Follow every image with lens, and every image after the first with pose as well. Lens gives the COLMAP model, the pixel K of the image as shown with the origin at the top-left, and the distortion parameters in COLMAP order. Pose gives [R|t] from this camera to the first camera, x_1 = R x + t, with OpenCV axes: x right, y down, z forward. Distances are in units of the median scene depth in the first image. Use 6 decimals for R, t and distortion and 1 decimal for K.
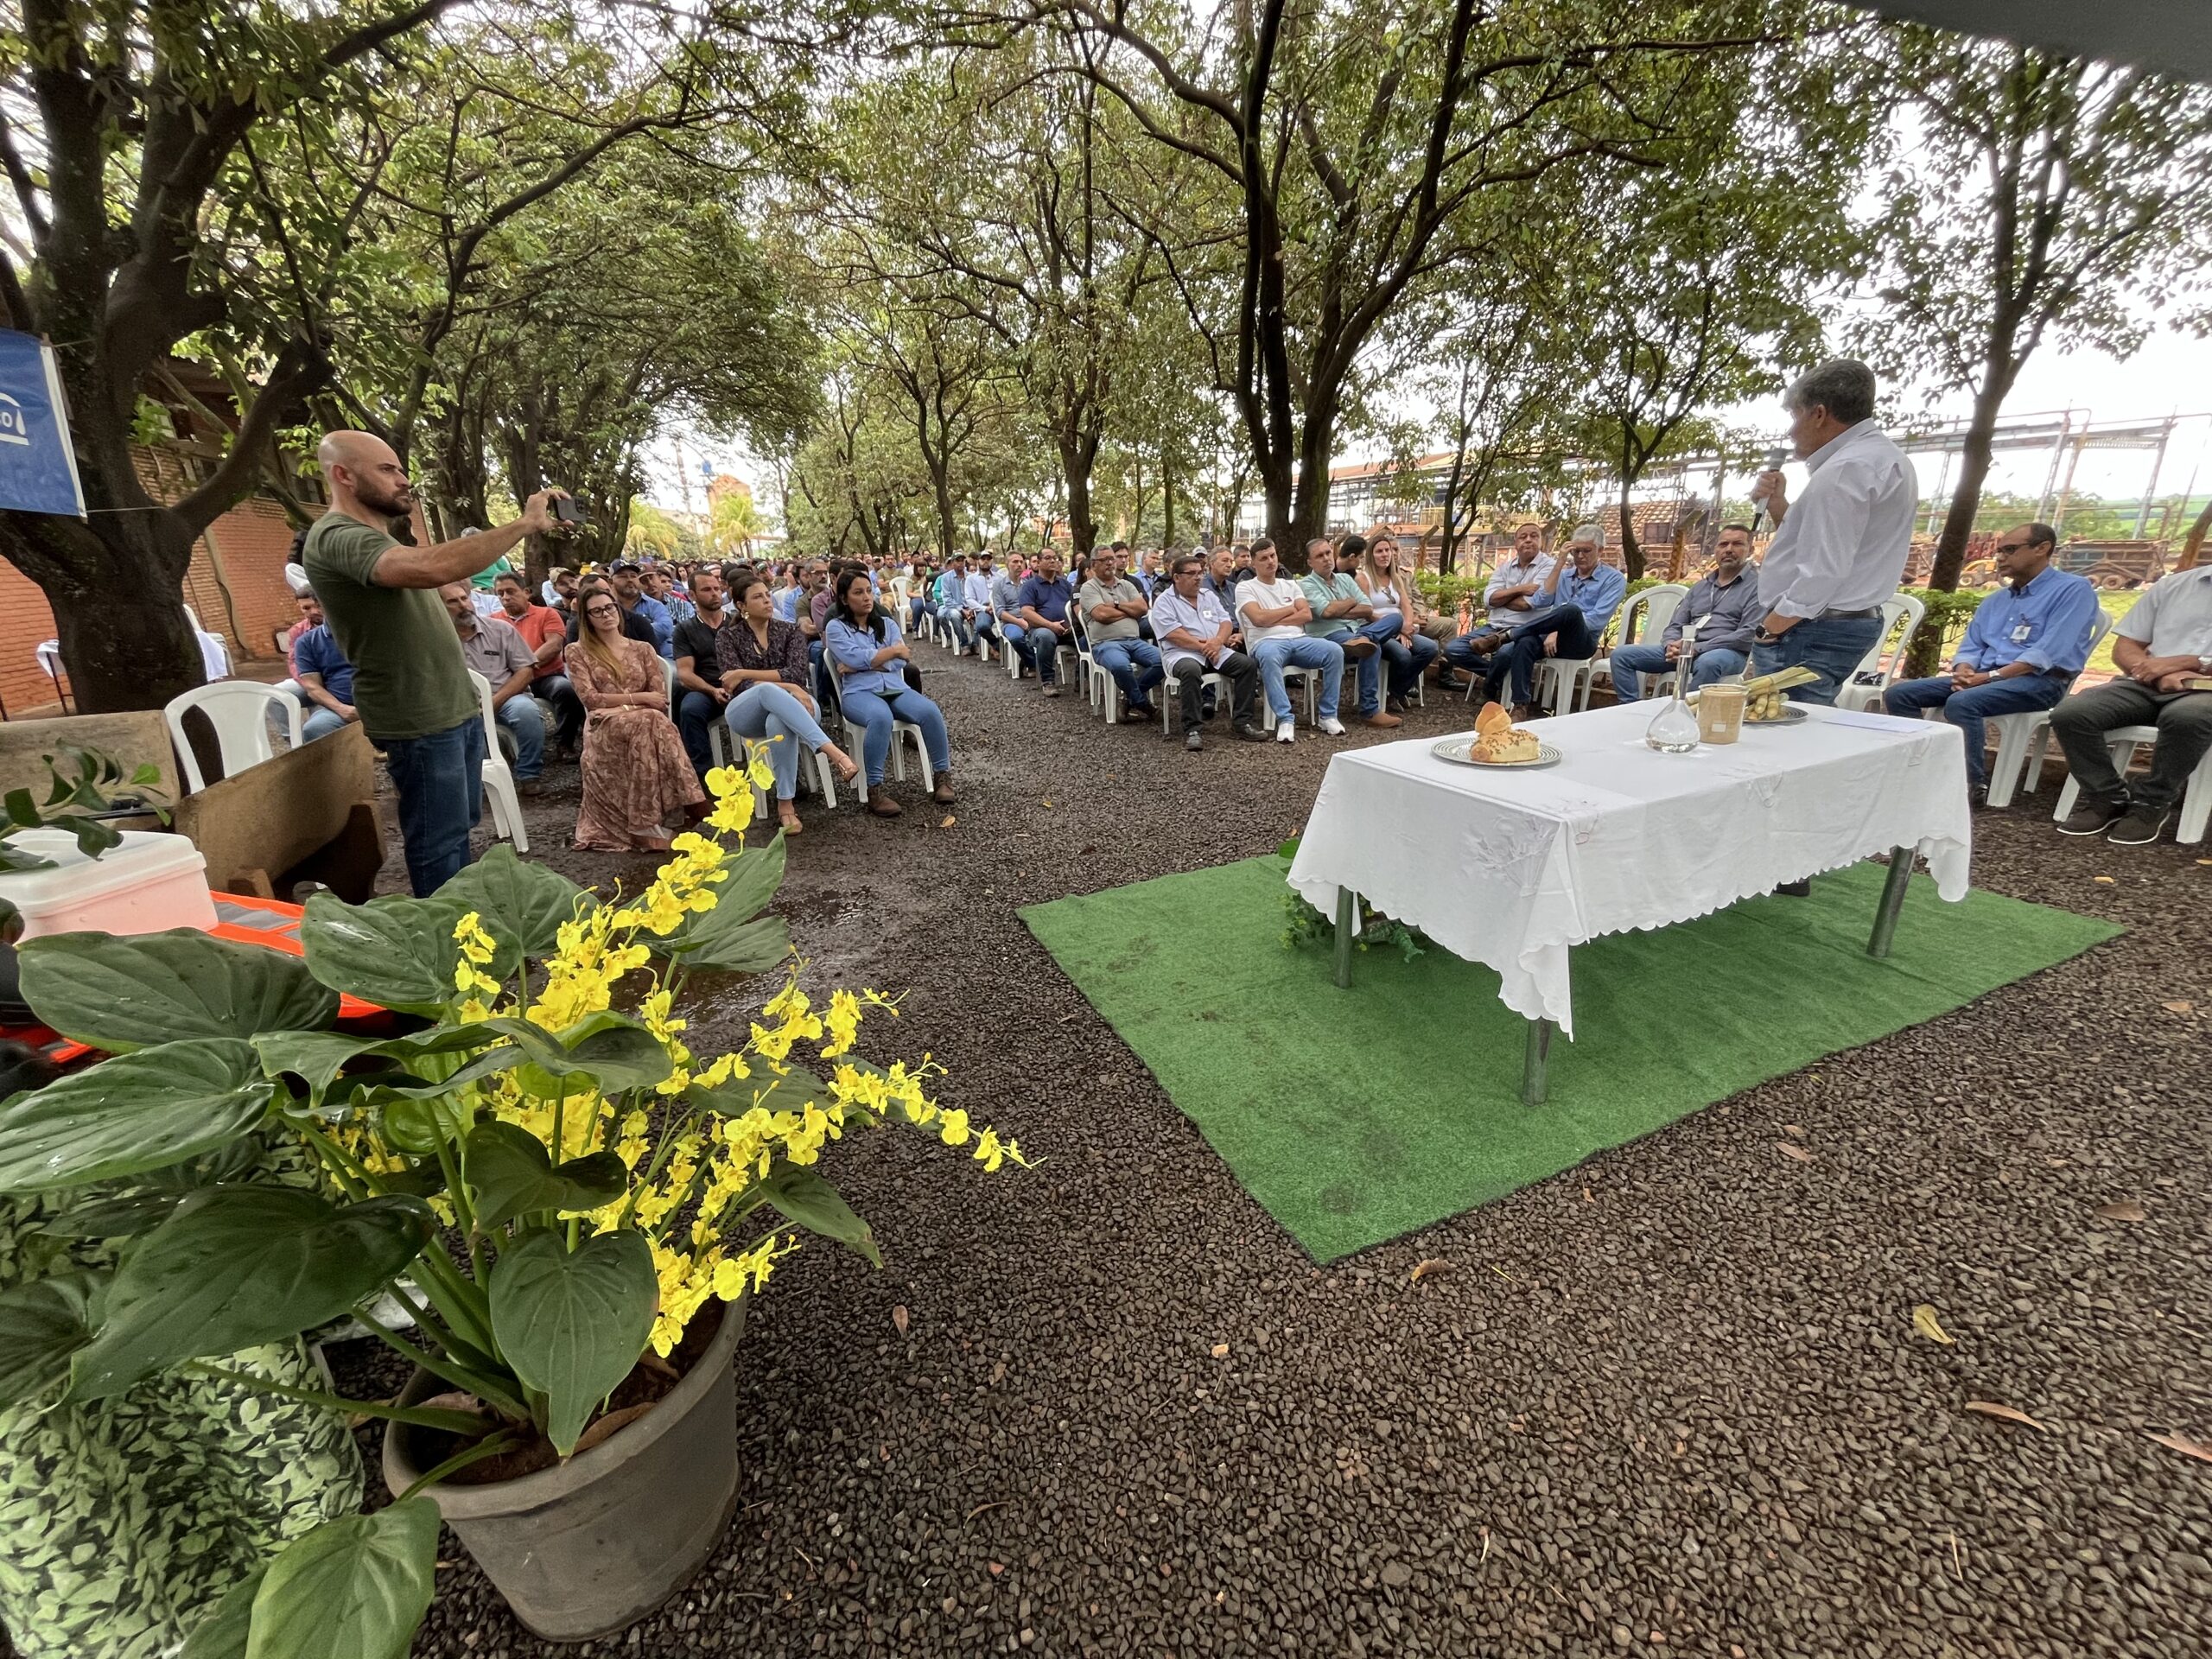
lens RADIAL K [[883.8, 0, 1100.4], [0, 883.8, 850.2], [0, 0, 1]] dist [-0.000243, -0.001256]
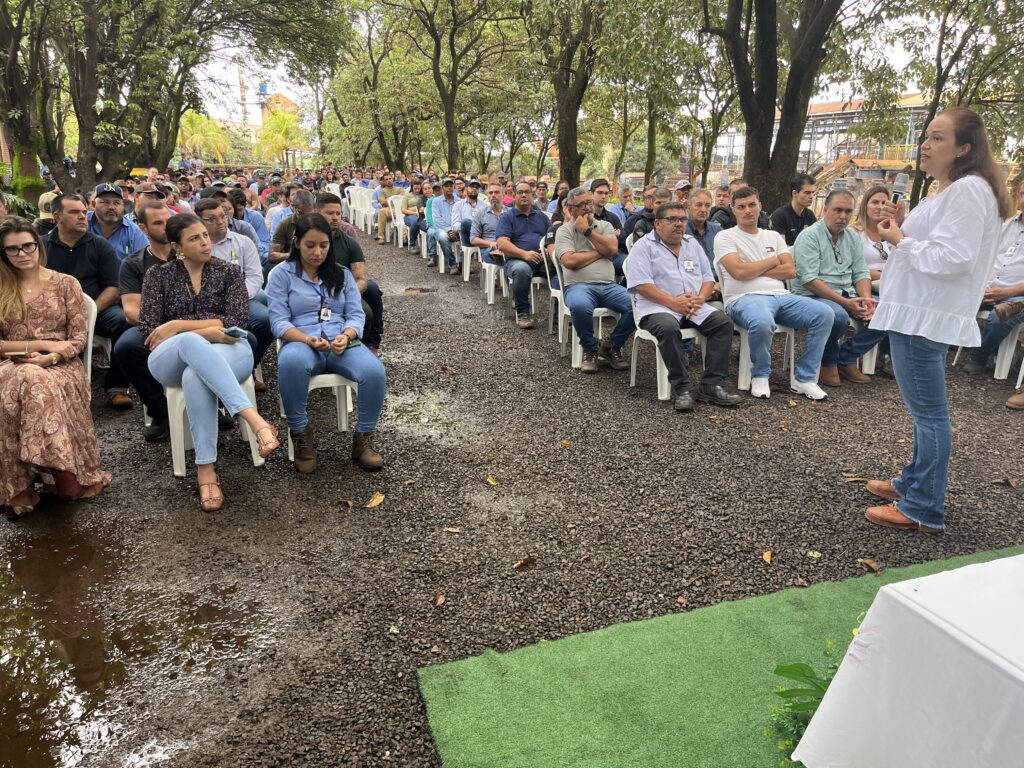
lens RADIAL K [[774.6, 0, 519.7], [0, 774.6, 382.9], [0, 0, 1]] dist [0.059880, -0.072312]
pose [[0.995540, 0.058082, -0.074340, 0.005371], [-0.062313, 0.996489, -0.055922, -0.027945], [0.070831, 0.060305, 0.995664, 0.055660]]
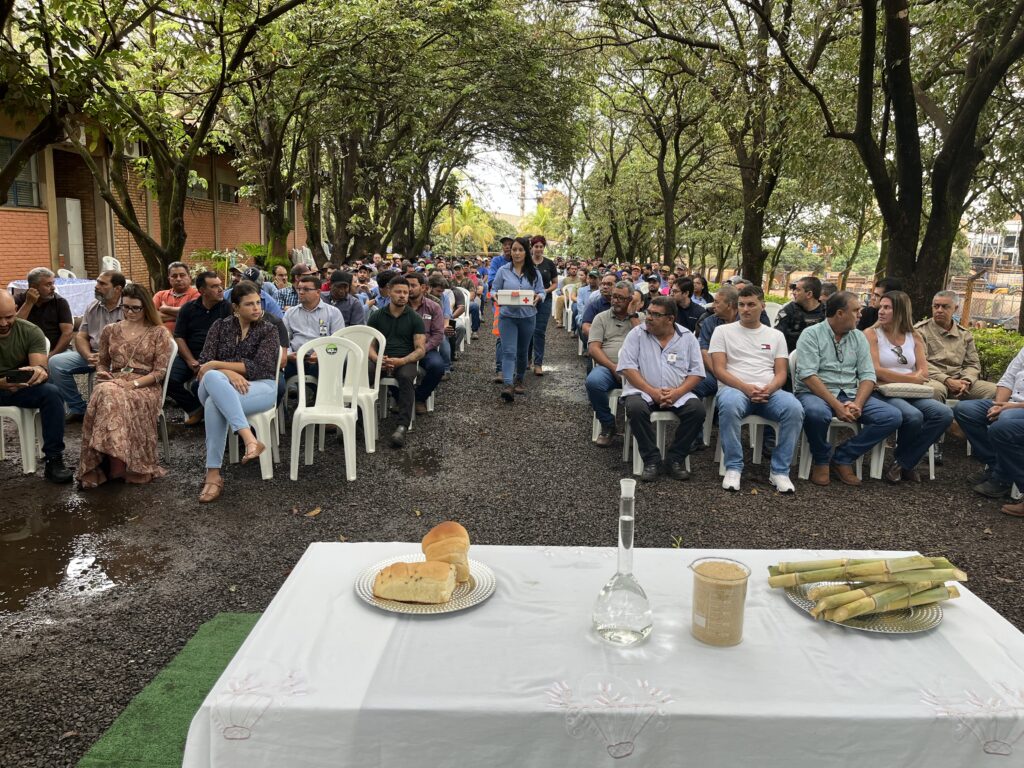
lens RADIAL K [[774.6, 0, 506.8], [0, 774.6, 394.0], [0, 0, 1]] dist [0.059880, -0.072312]
pose [[0.908289, 0.136124, -0.395578, 0.104491], [-0.194023, 0.974805, -0.110051, -0.028395], [0.370631, 0.176709, 0.911815, 0.039130]]
